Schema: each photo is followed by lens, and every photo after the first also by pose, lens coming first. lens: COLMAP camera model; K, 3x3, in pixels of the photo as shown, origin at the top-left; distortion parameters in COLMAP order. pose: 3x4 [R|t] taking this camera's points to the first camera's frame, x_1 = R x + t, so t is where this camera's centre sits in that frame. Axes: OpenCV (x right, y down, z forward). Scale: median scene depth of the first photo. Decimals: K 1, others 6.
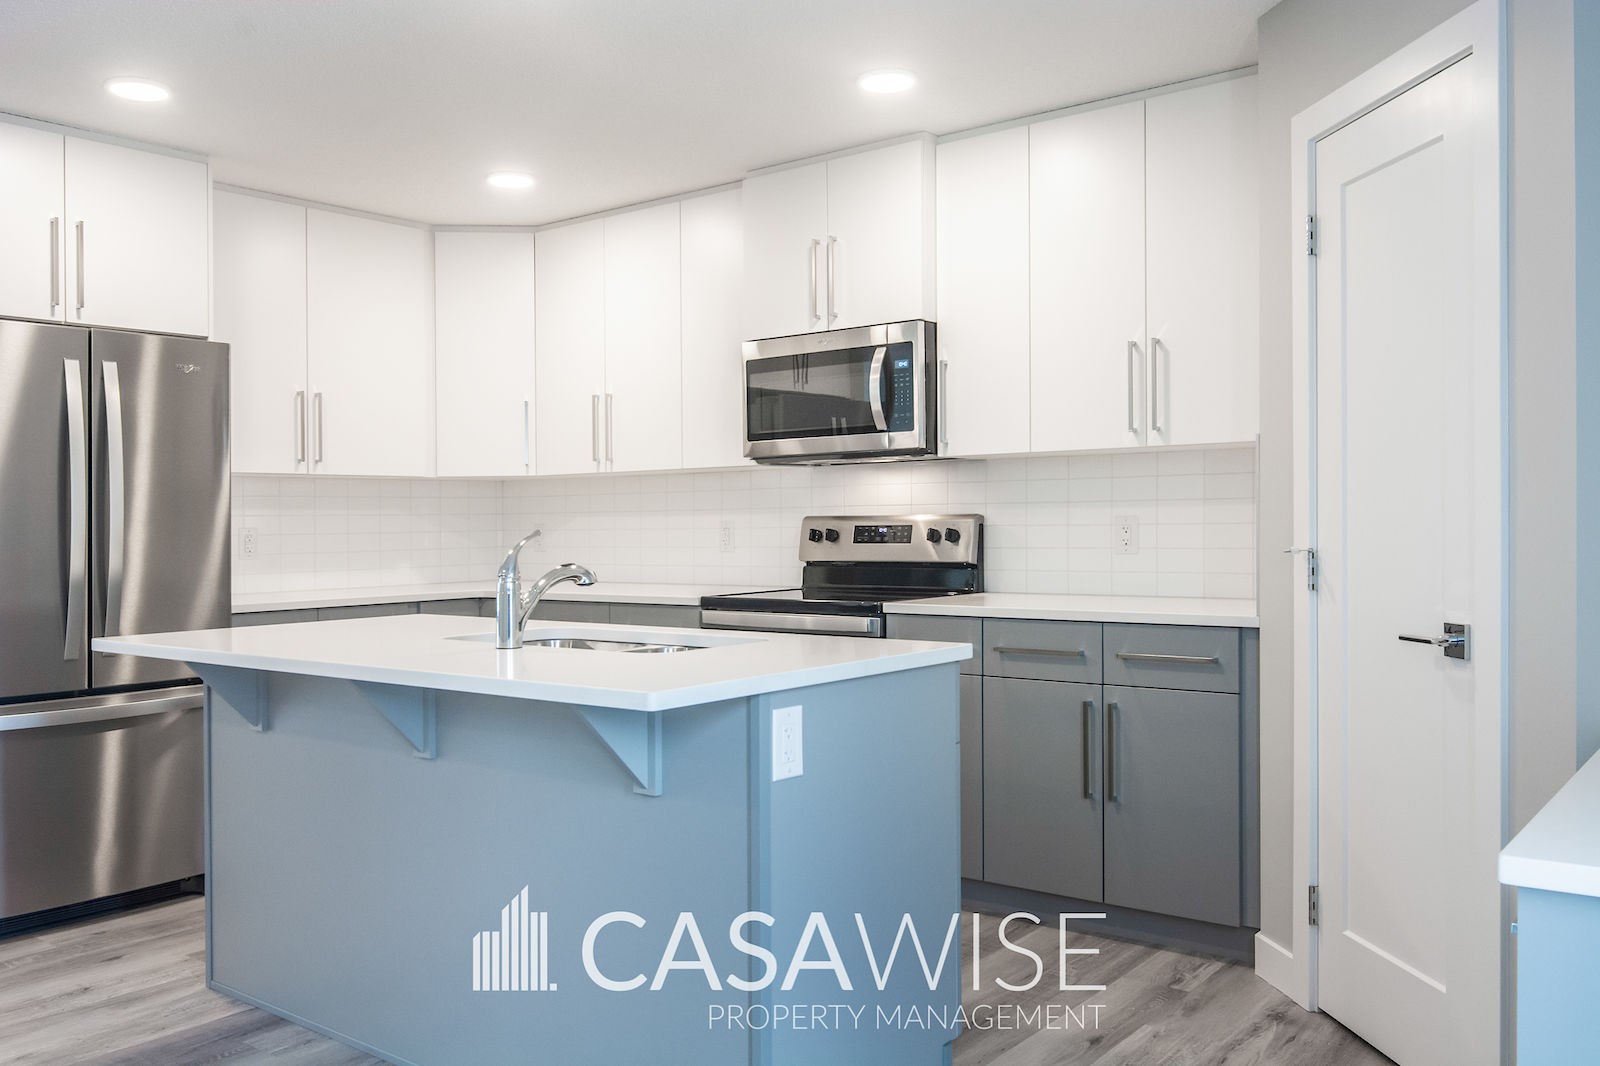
lens RADIAL K [[1311.1, 0, 796.0], [0, 1311.1, 532.9], [0, 0, 1]] dist [0.013170, -0.023685]
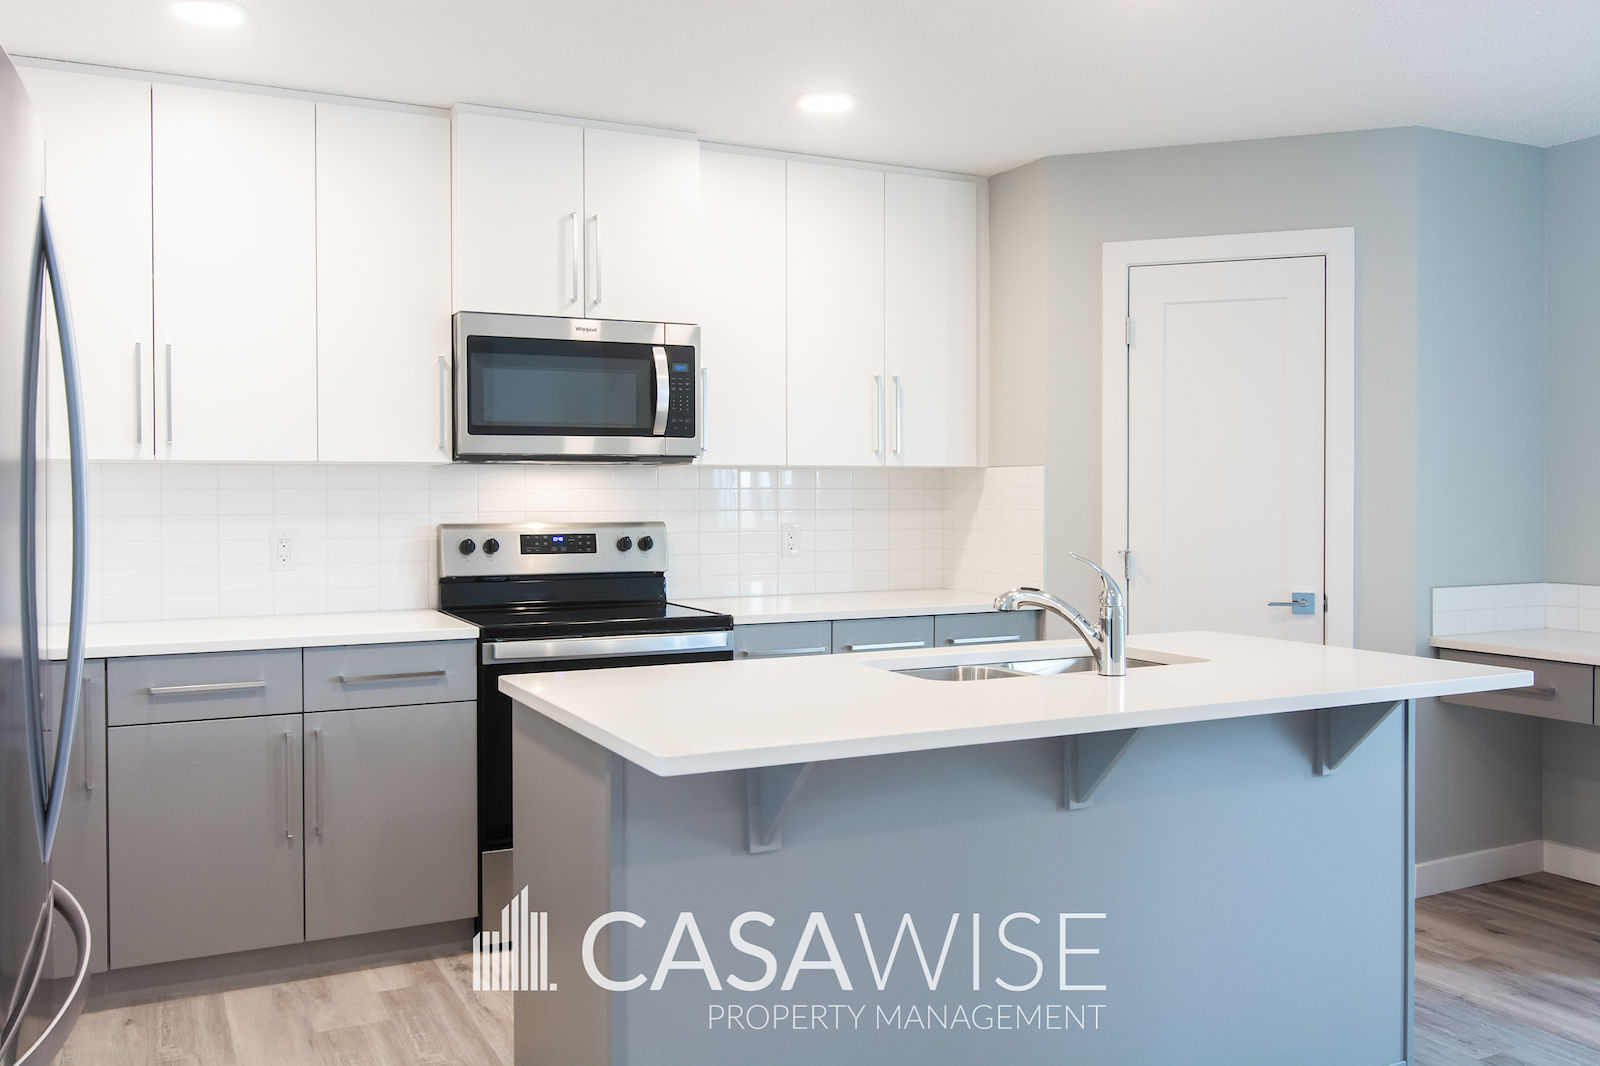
lens RADIAL K [[1311.1, 0, 828.3], [0, 1311.1, 507.0], [0, 0, 1]] dist [0.013170, -0.023685]
pose [[0.444876, 0.009492, 0.895542, -0.680831], [0.007772, 0.999865, -0.014458, -0.010365], [-0.895559, 0.013392, 0.444742, 0.439968]]
